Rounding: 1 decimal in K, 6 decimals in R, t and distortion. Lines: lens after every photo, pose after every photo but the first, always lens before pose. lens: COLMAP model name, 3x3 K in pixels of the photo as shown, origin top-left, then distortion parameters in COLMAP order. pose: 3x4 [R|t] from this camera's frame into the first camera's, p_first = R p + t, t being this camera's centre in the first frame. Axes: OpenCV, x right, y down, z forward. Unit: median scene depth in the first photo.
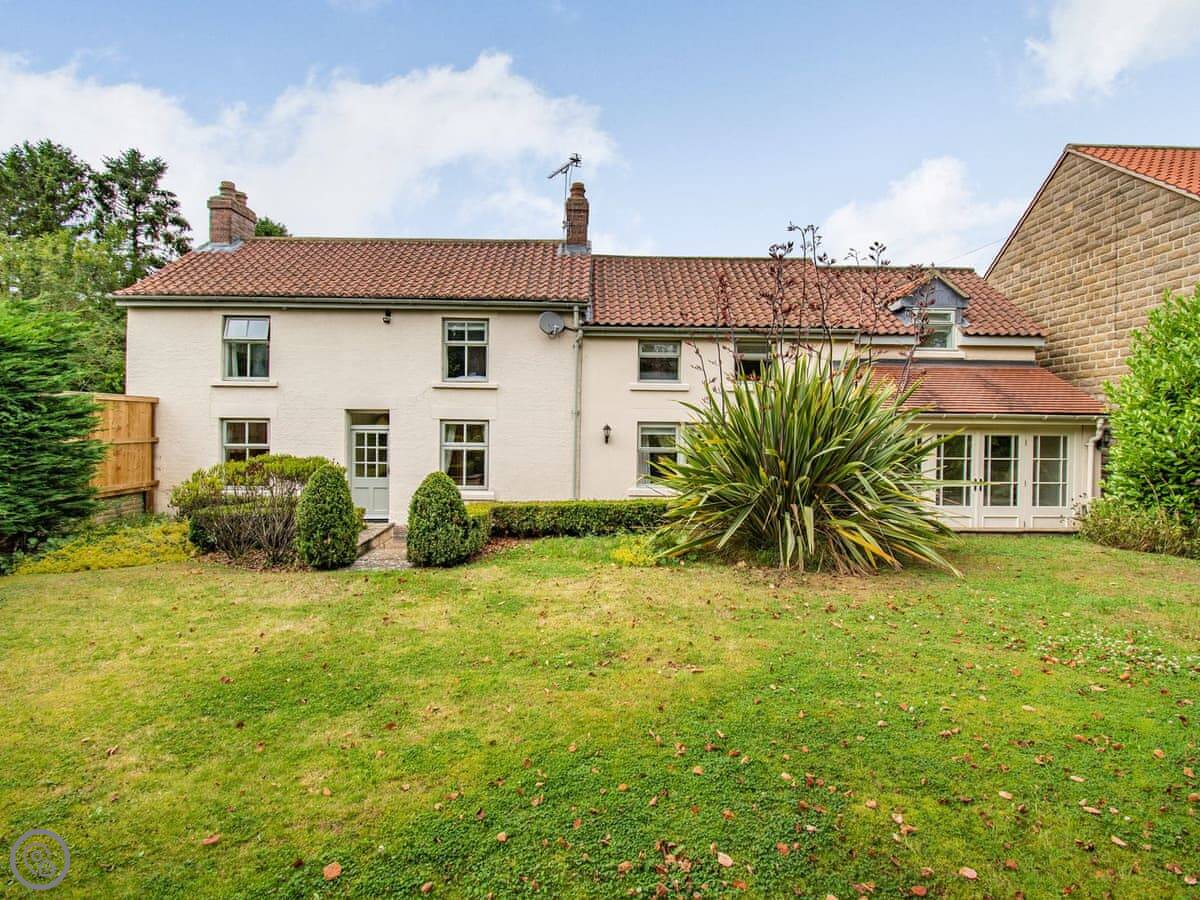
lens RADIAL K [[769.2, 0, 595.7], [0, 769.2, 453.0], [0, 0, 1]] dist [-0.000230, -0.025819]
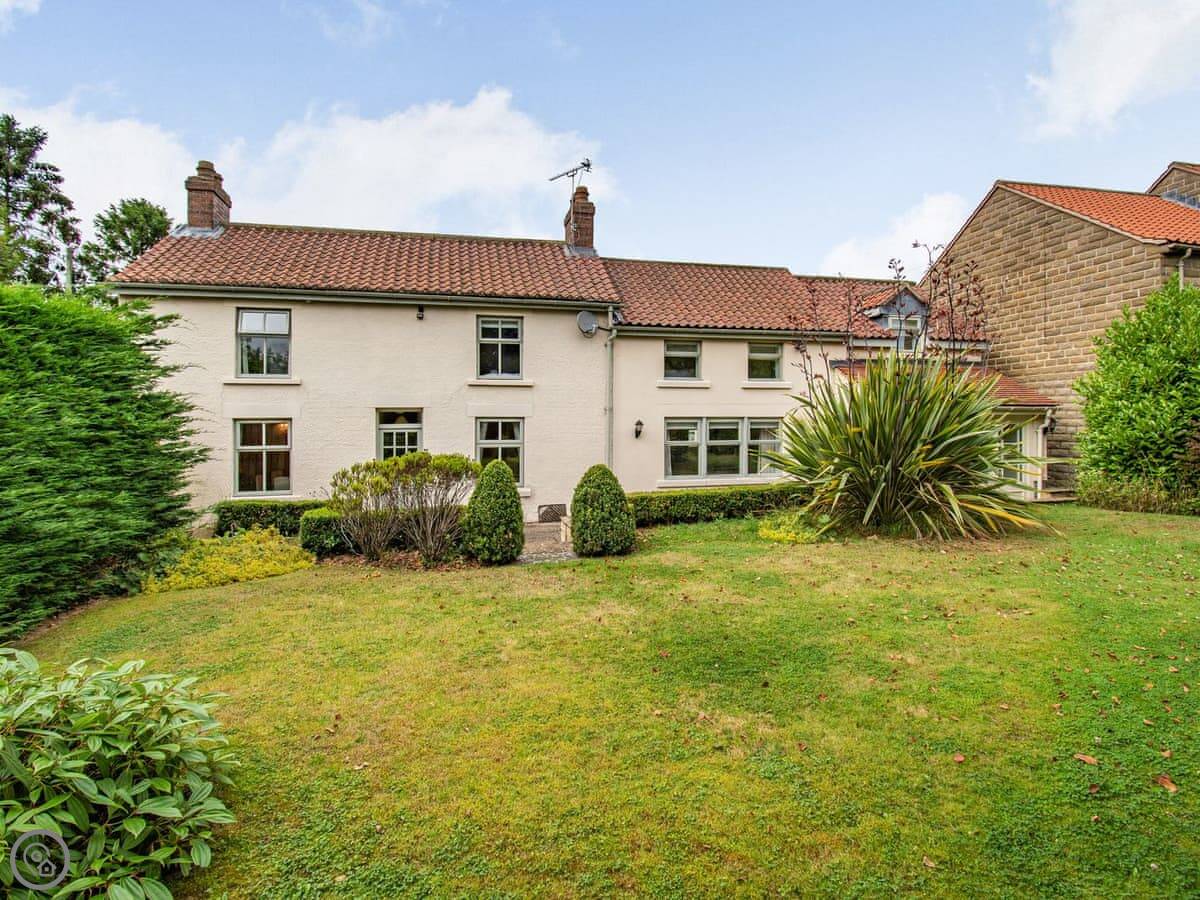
lens RADIAL K [[769.2, 0, 606.3], [0, 769.2, 449.6], [0, 0, 1]] dist [-0.000230, -0.025819]
pose [[0.968026, -0.022646, 0.249825, -0.288597], [0.023999, 0.999709, -0.002373, 0.004555], [-0.249699, 0.008293, 0.968288, -0.002627]]
